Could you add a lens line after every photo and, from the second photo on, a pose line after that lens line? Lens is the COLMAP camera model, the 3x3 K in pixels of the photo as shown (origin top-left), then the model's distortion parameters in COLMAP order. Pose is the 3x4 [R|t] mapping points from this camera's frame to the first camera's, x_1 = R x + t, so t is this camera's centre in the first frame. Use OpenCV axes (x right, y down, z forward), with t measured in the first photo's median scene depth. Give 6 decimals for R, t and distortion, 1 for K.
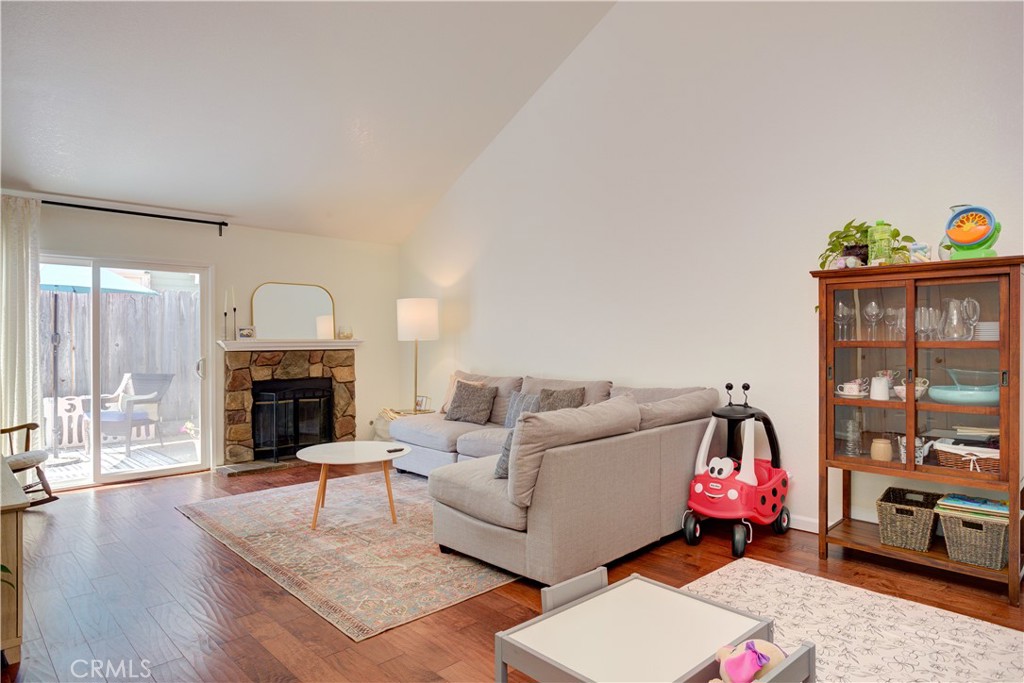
lens RADIAL K [[602.9, 0, 512.0], [0, 602.9, 341.5], [0, 0, 1]] dist [-0.003353, -0.001123]
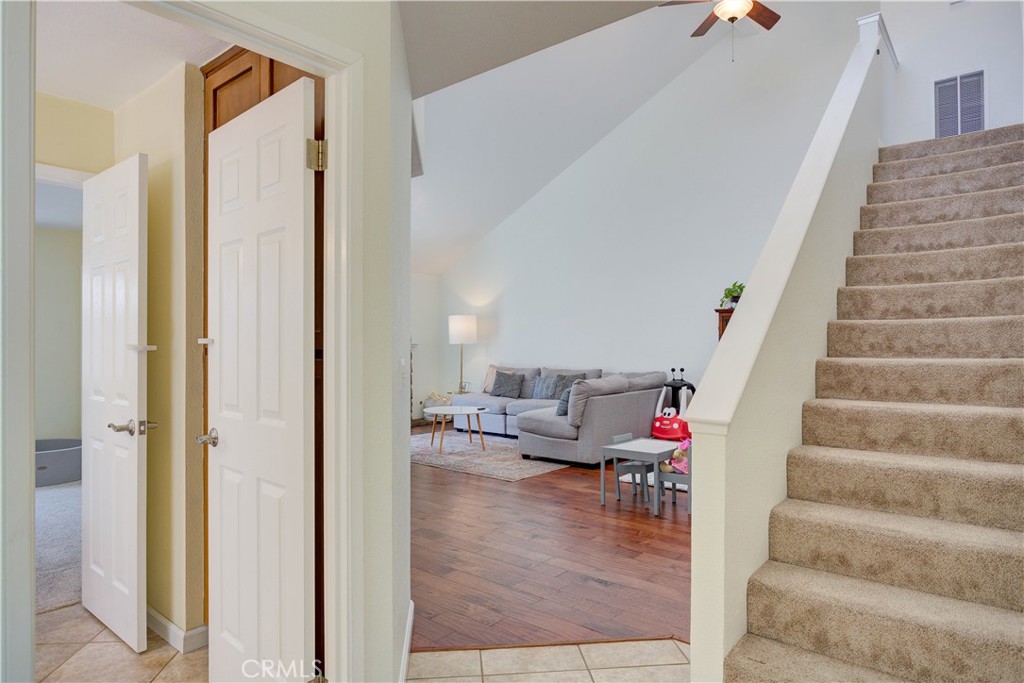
lens RADIAL K [[602.9, 0, 512.0], [0, 602.9, 341.5], [0, 0, 1]] dist [-0.003353, -0.001123]
pose [[0.994360, 0.004903, 0.105942, -0.244308], [-0.004293, 0.999973, -0.005992, 0.001336], [-0.105969, 0.005503, 0.994354, -0.585393]]
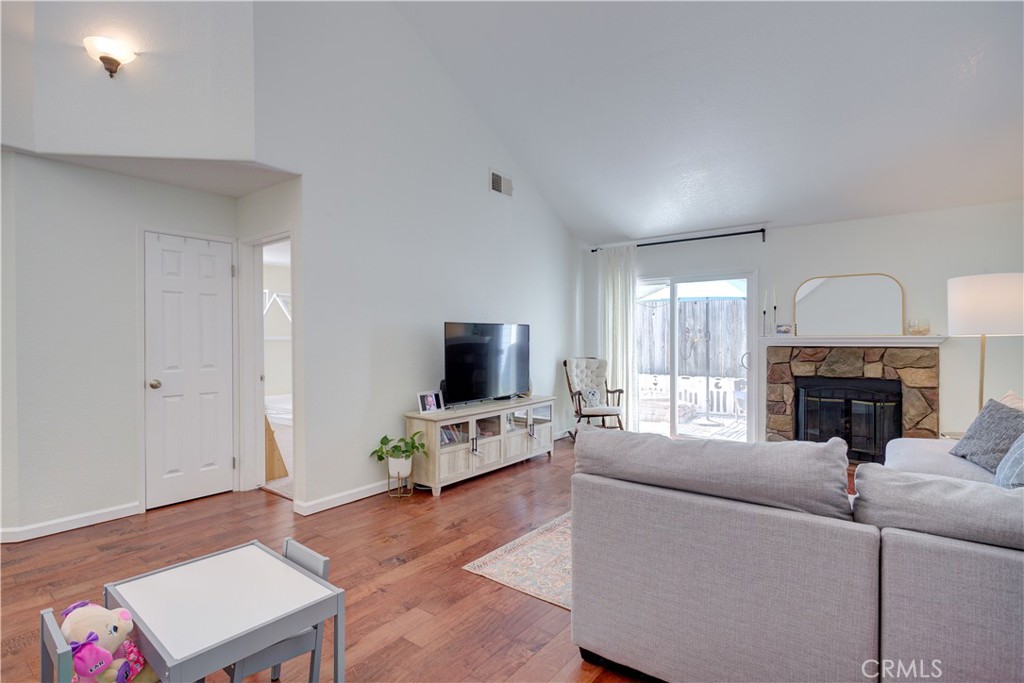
lens RADIAL K [[503.4, 0, 512.0], [0, 503.4, 341.5], [0, 0, 1]] dist [-0.007119, 0.000998]
pose [[0.139848, 0.010762, -0.990115, 0.417279], [0.001436, 0.999938, 0.011072, -0.003769], [0.990172, -0.002971, 0.139824, 0.475798]]
